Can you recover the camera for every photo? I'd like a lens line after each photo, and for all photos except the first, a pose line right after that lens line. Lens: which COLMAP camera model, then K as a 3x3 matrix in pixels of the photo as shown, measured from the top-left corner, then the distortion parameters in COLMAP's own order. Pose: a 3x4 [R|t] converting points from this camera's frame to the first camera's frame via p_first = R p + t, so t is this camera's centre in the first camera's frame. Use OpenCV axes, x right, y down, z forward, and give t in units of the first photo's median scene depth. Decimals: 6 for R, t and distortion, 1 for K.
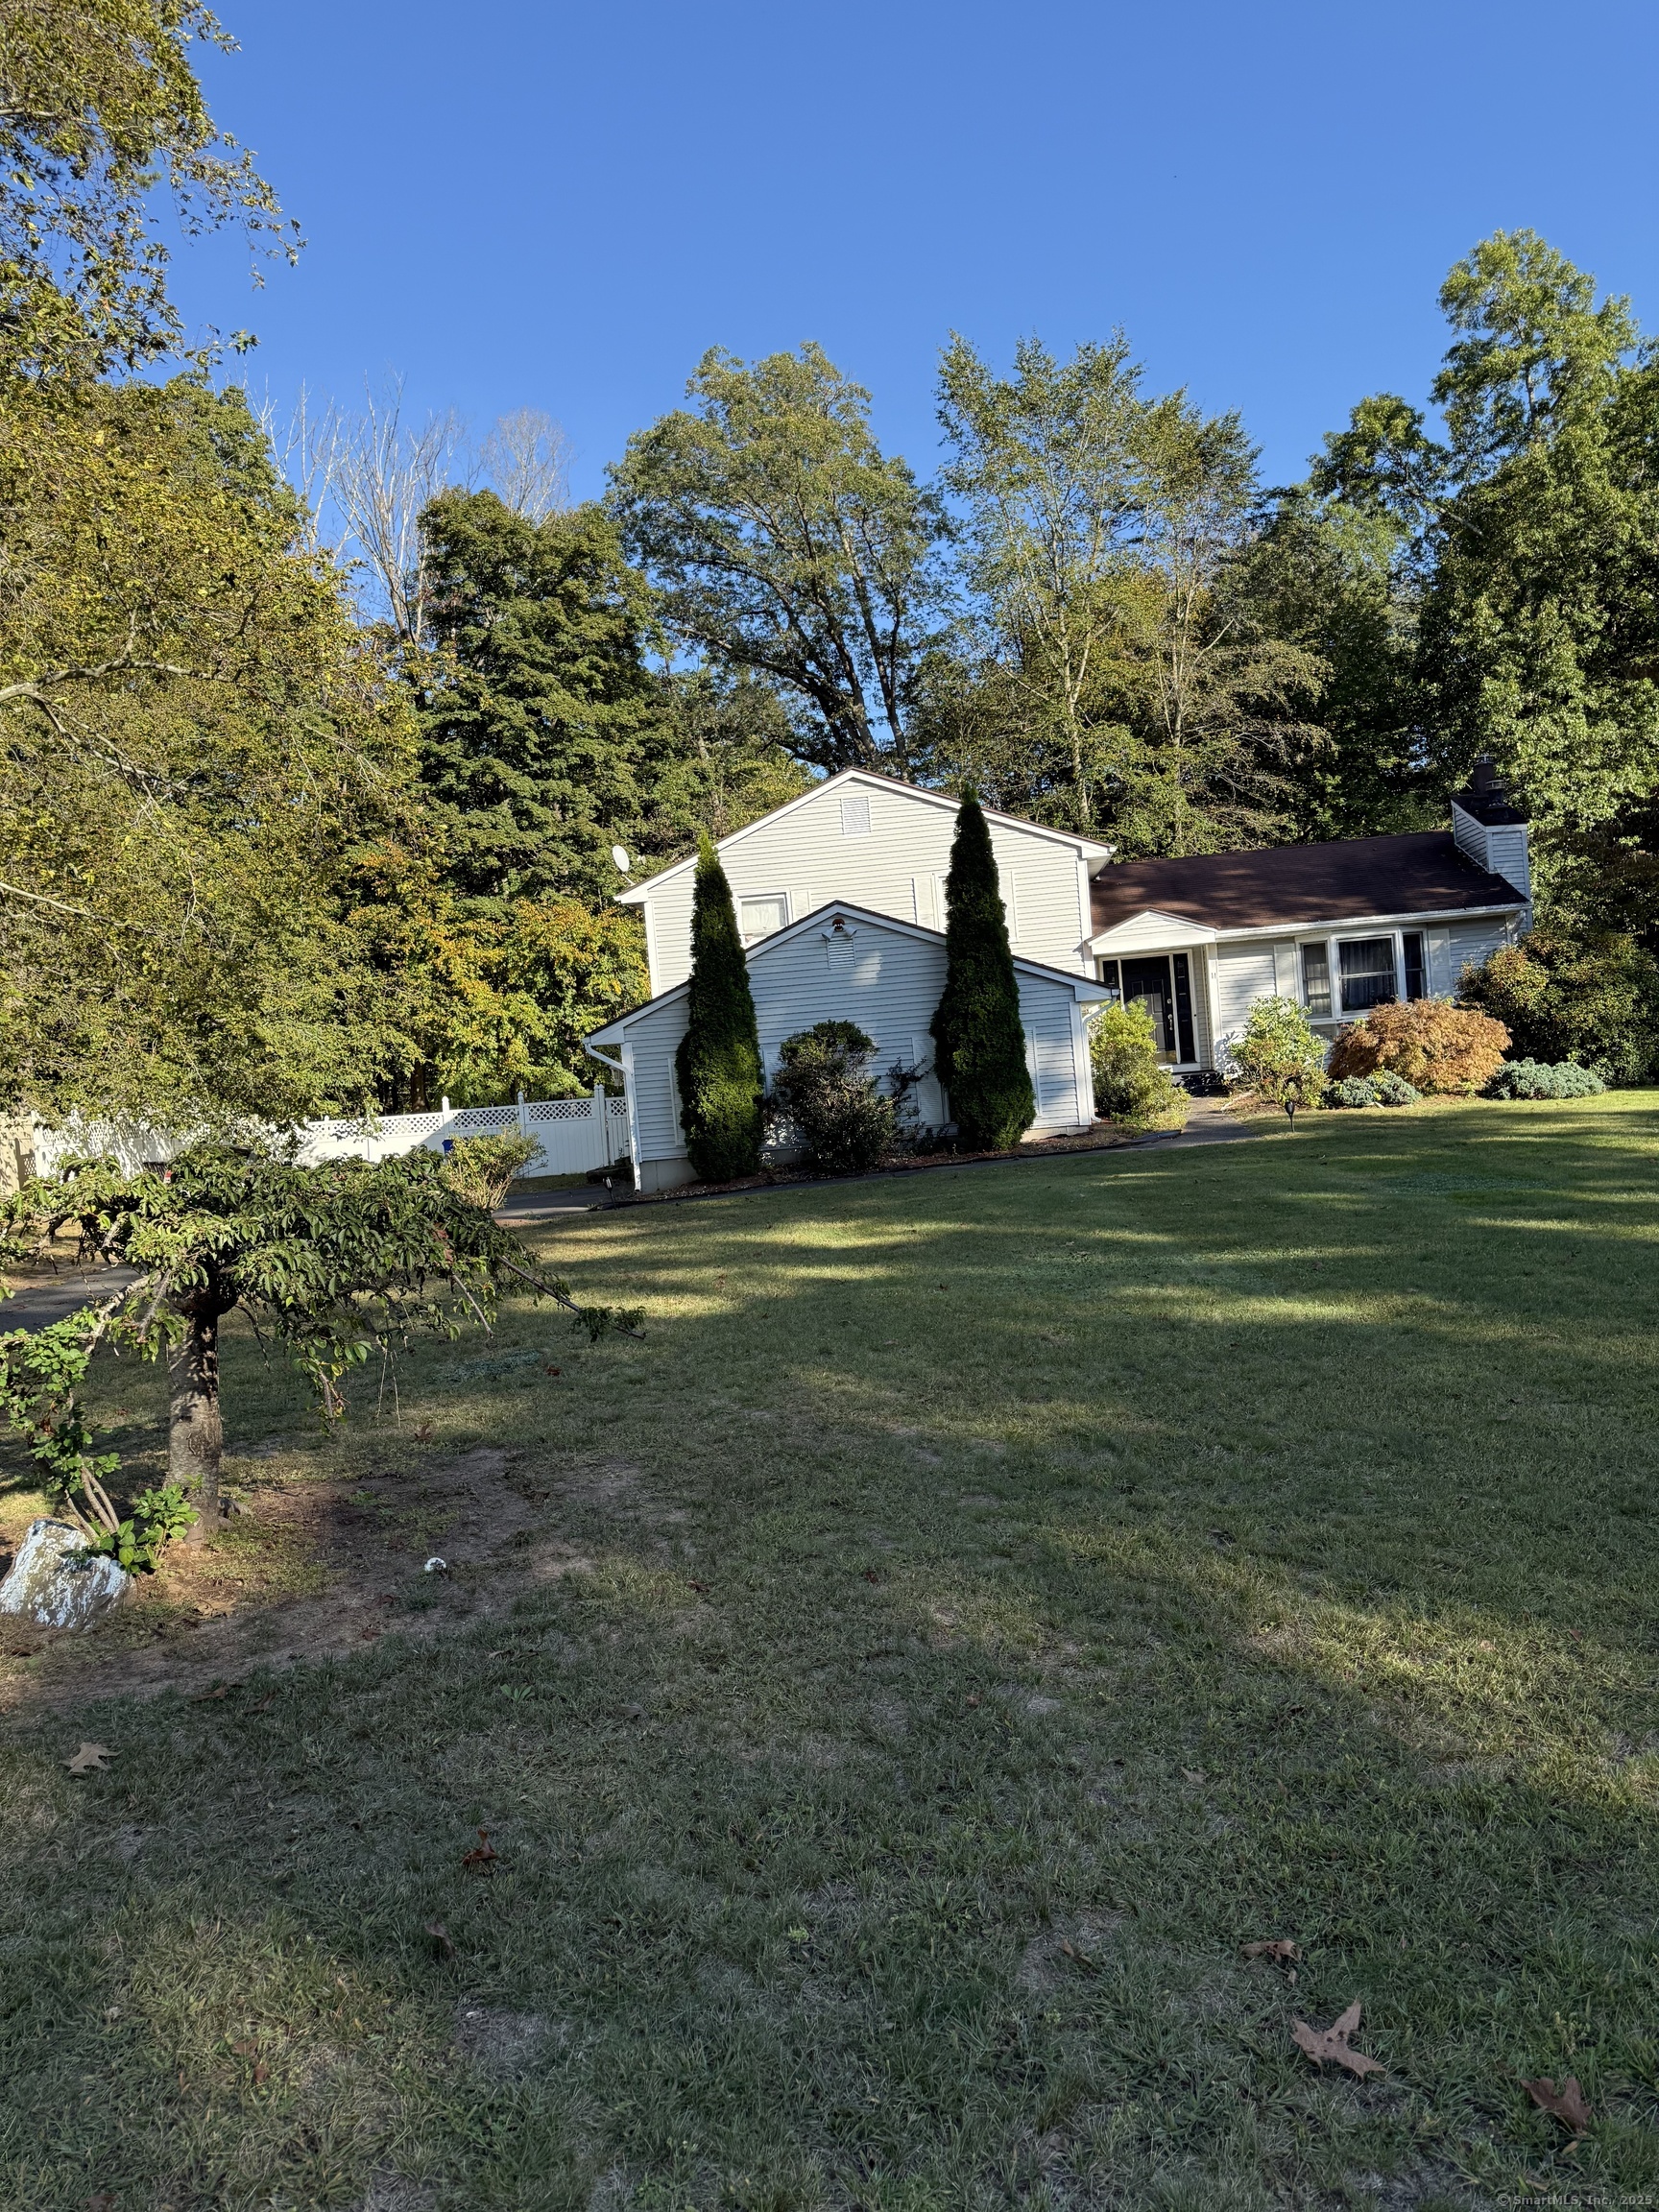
lens RADIAL K [[1553.2, 0, 778.3], [0, 1553.2, 1111.7], [0, 0, 1]] dist [0.067921, -0.104504]
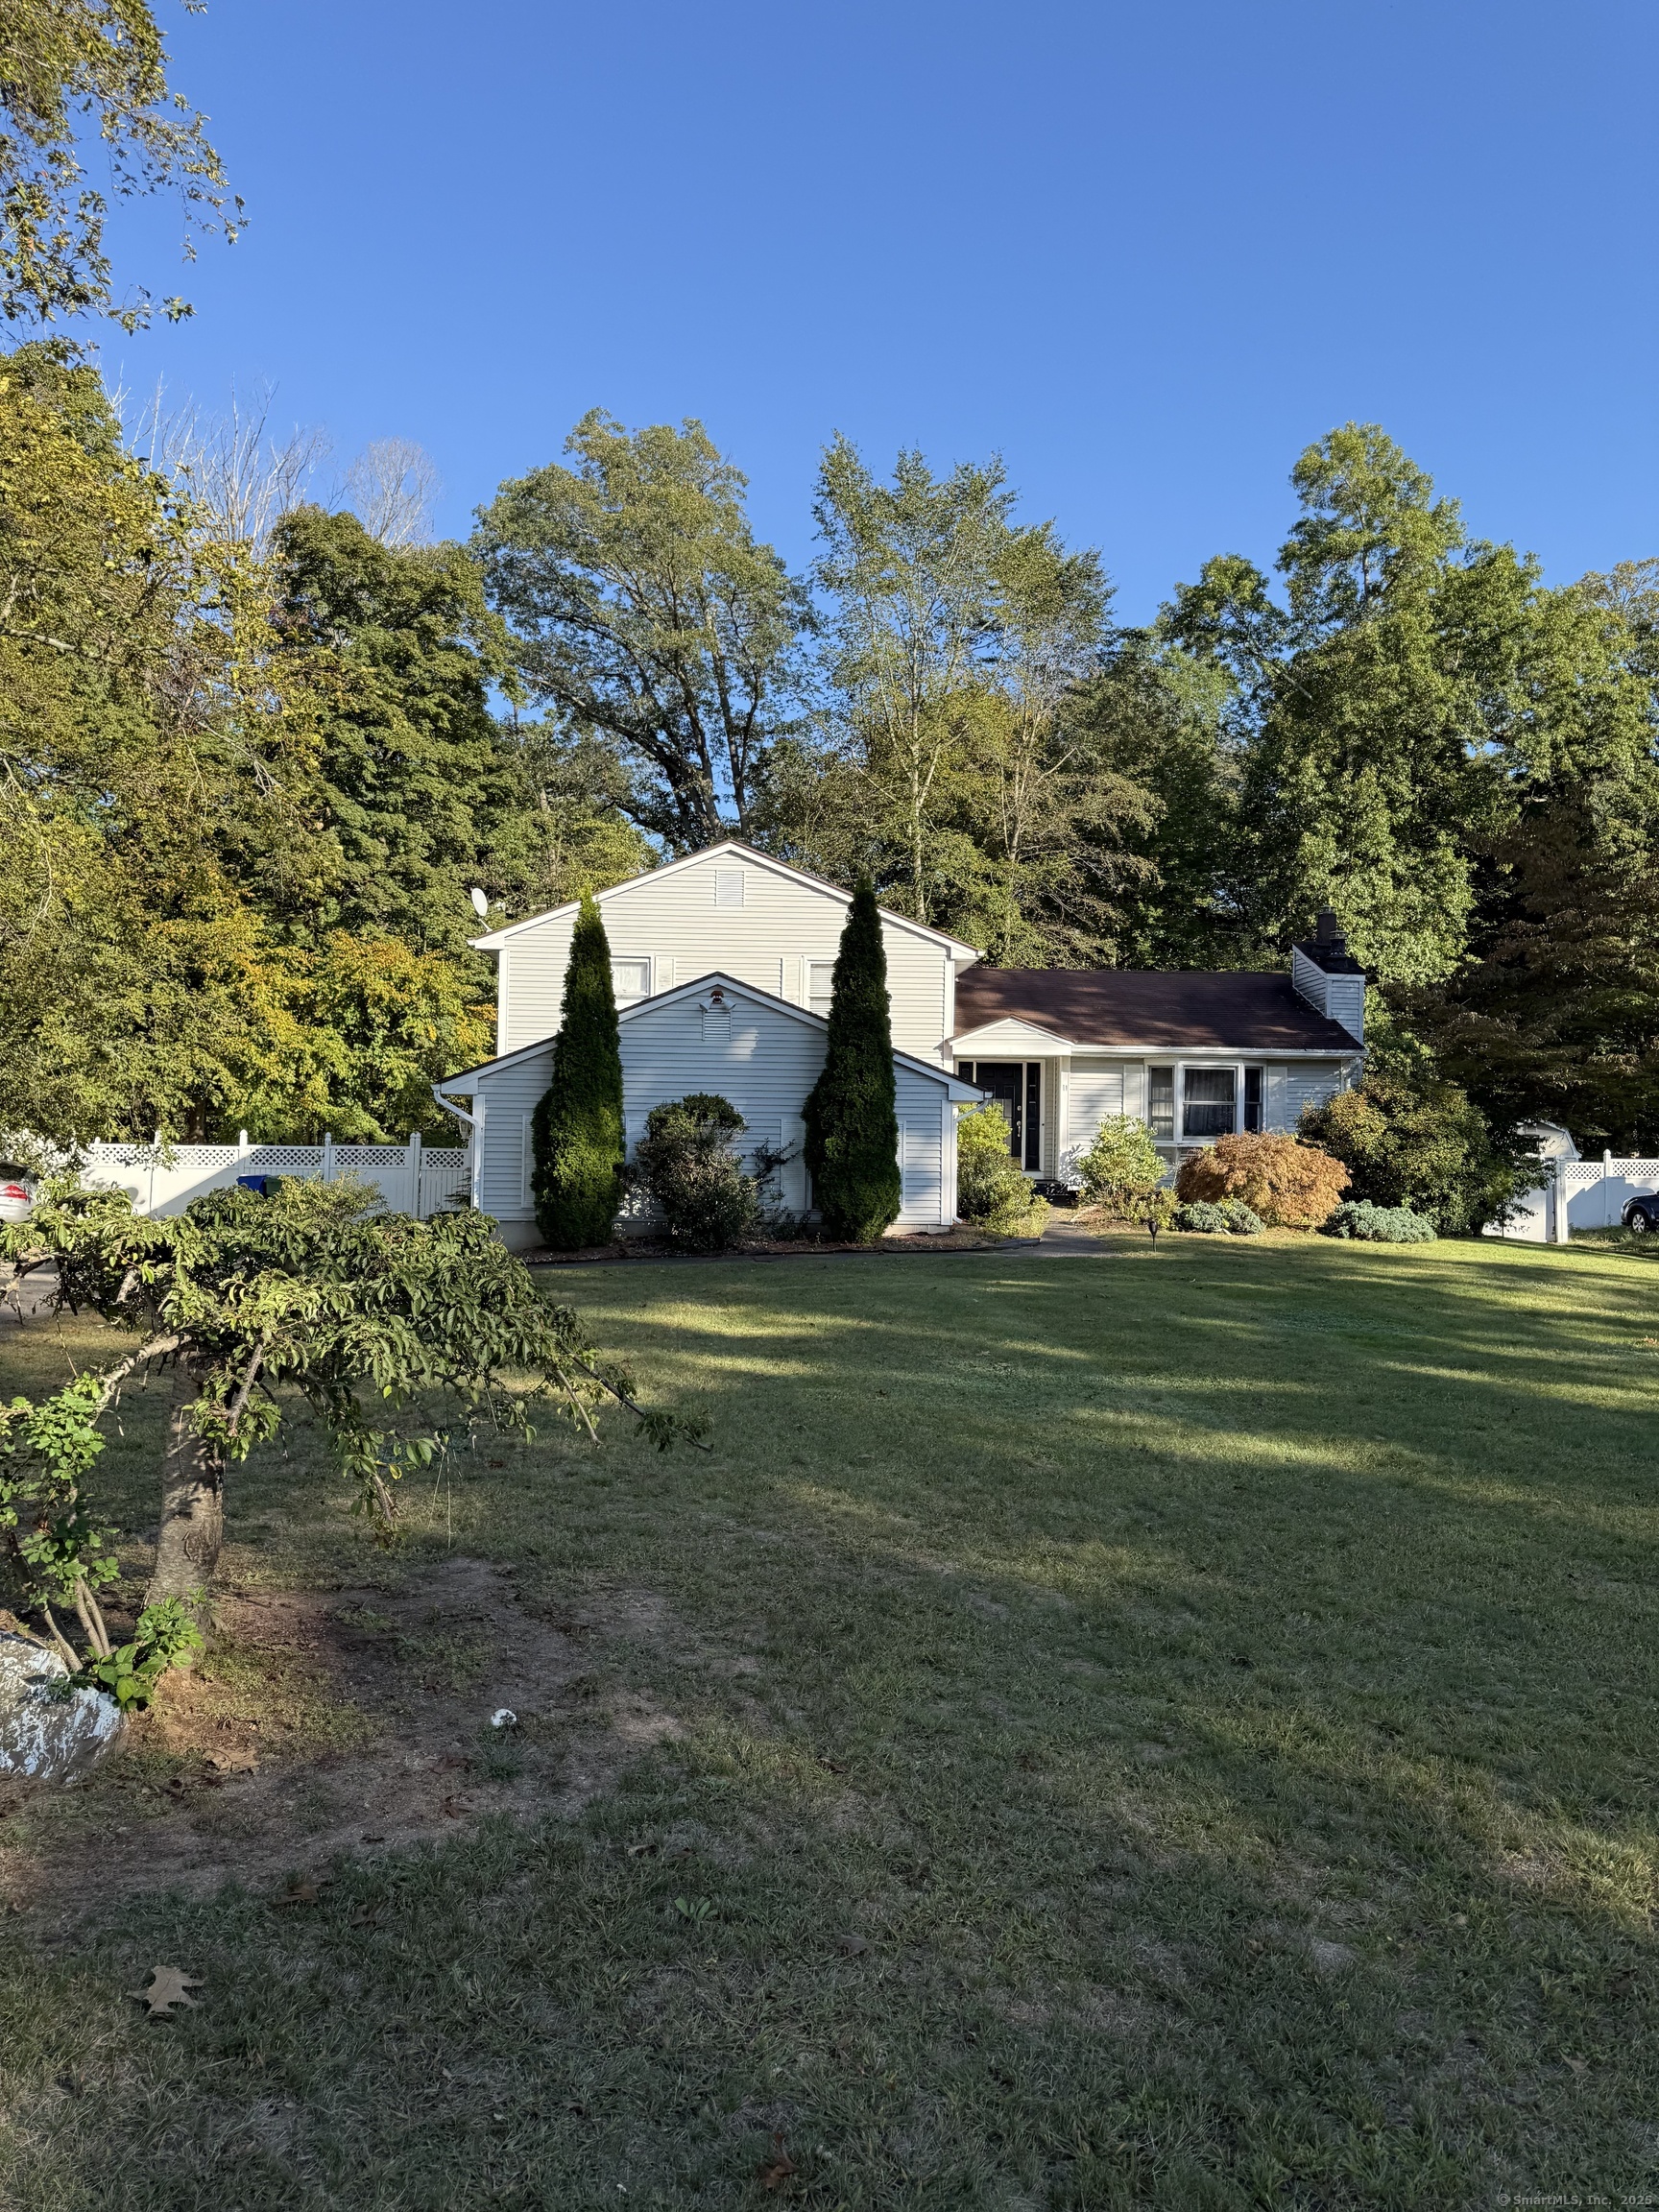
lens RADIAL K [[1553.2, 0, 778.3], [0, 1553.2, 1111.7], [0, 0, 1]] dist [0.067921, -0.104504]
pose [[0.984910, 0.101361, 0.140277, -0.028209], [-0.094712, 0.994076, -0.053307, -0.000129], [-0.144849, 0.039217, 0.988676, 0.017611]]
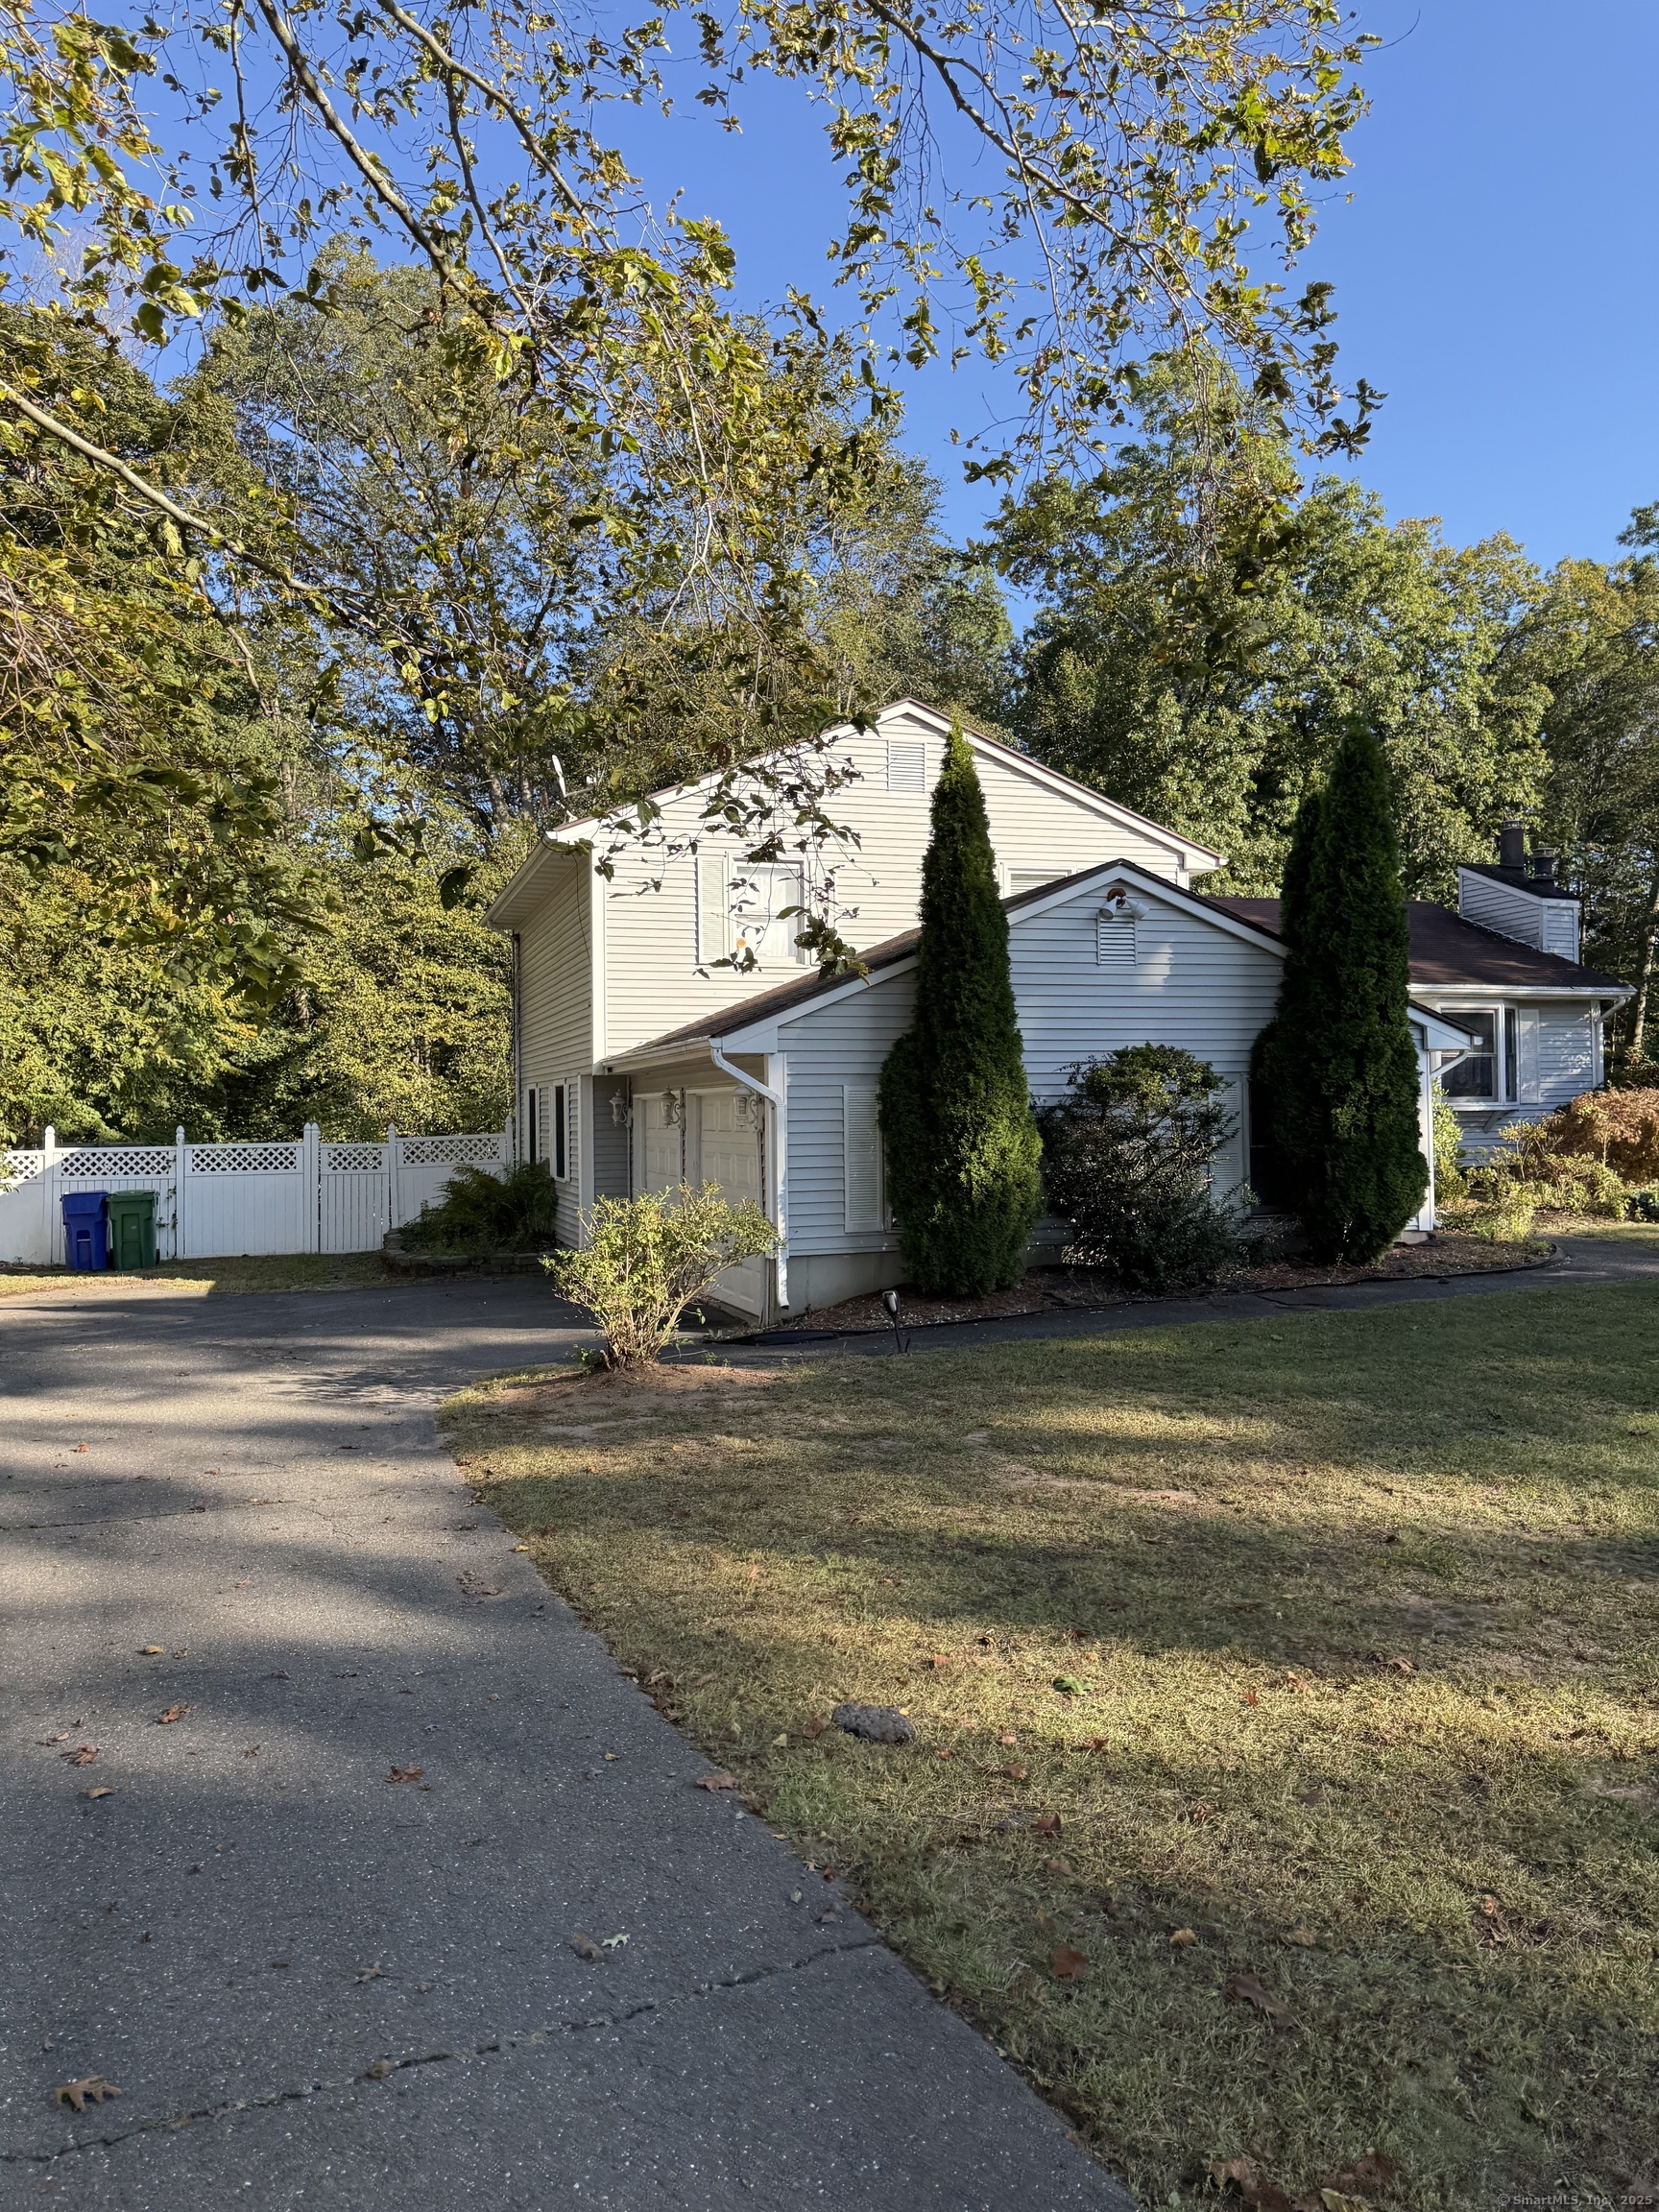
lens RADIAL K [[1497.9, 0, 693.6], [0, 1497.9, 1102.3], [0, 0, 1]] dist [0.032881, 0.000007]
pose [[0.912397, 0.075815, 0.402224, -0.192177], [-0.053190, 0.996325, -0.067141, 0.007586], [-0.405836, 0.039865, 0.913076, 0.272048]]
